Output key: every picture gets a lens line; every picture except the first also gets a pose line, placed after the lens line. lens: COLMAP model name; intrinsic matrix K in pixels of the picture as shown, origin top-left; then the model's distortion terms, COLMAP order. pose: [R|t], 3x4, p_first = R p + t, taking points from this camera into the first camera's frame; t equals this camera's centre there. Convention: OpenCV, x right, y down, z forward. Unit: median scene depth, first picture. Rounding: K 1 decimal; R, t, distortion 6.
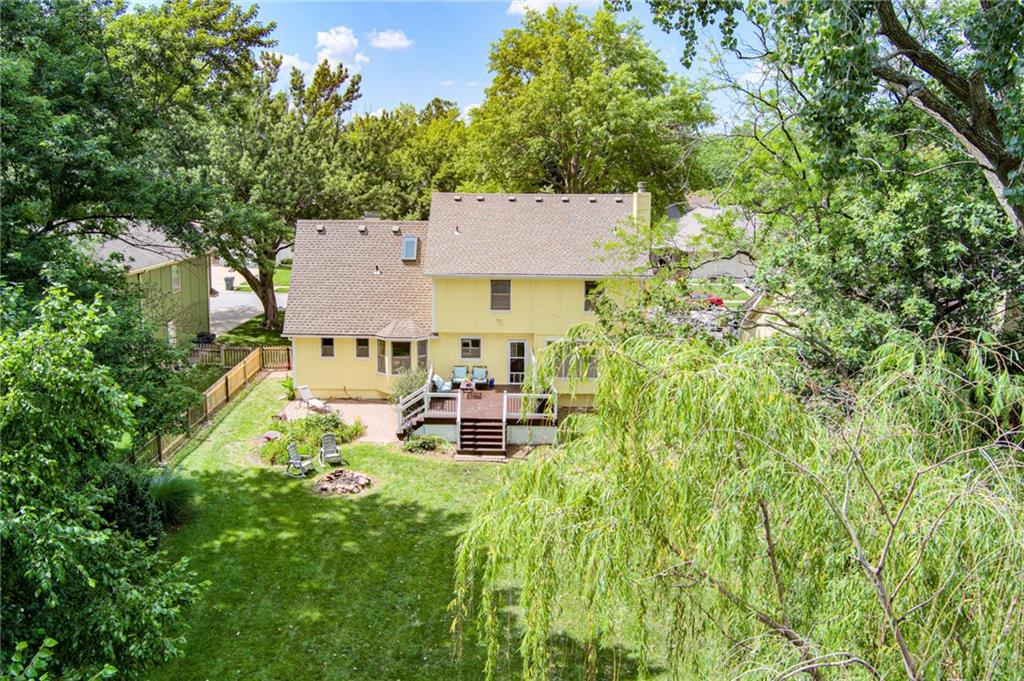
lens RADIAL K [[740.2, 0, 459.3], [0, 740.2, 339.0], [0, 0, 1]] dist [-0.004181, -0.001021]
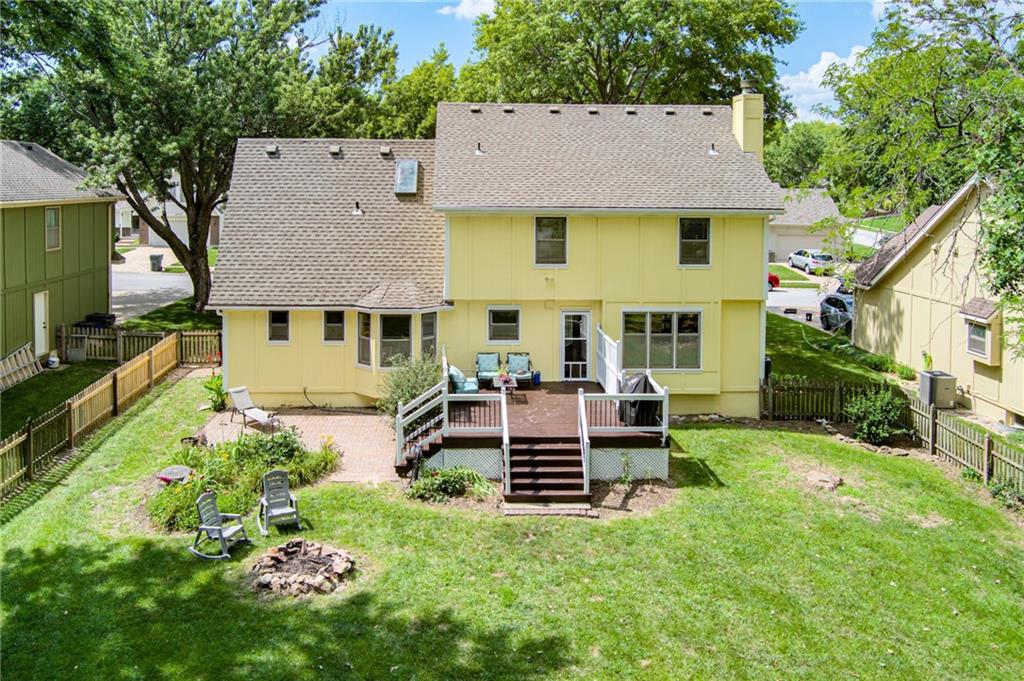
lens RADIAL K [[777.3, 0, 477.5], [0, 777.3, 244.5], [0, 0, 1]] dist [-0.007265, -0.004192]
pose [[0.997605, -0.001555, 0.069158, -0.061580], [0.010358, 0.991834, -0.127111, 0.033017], [-0.068396, 0.127523, 0.989475, 0.366055]]
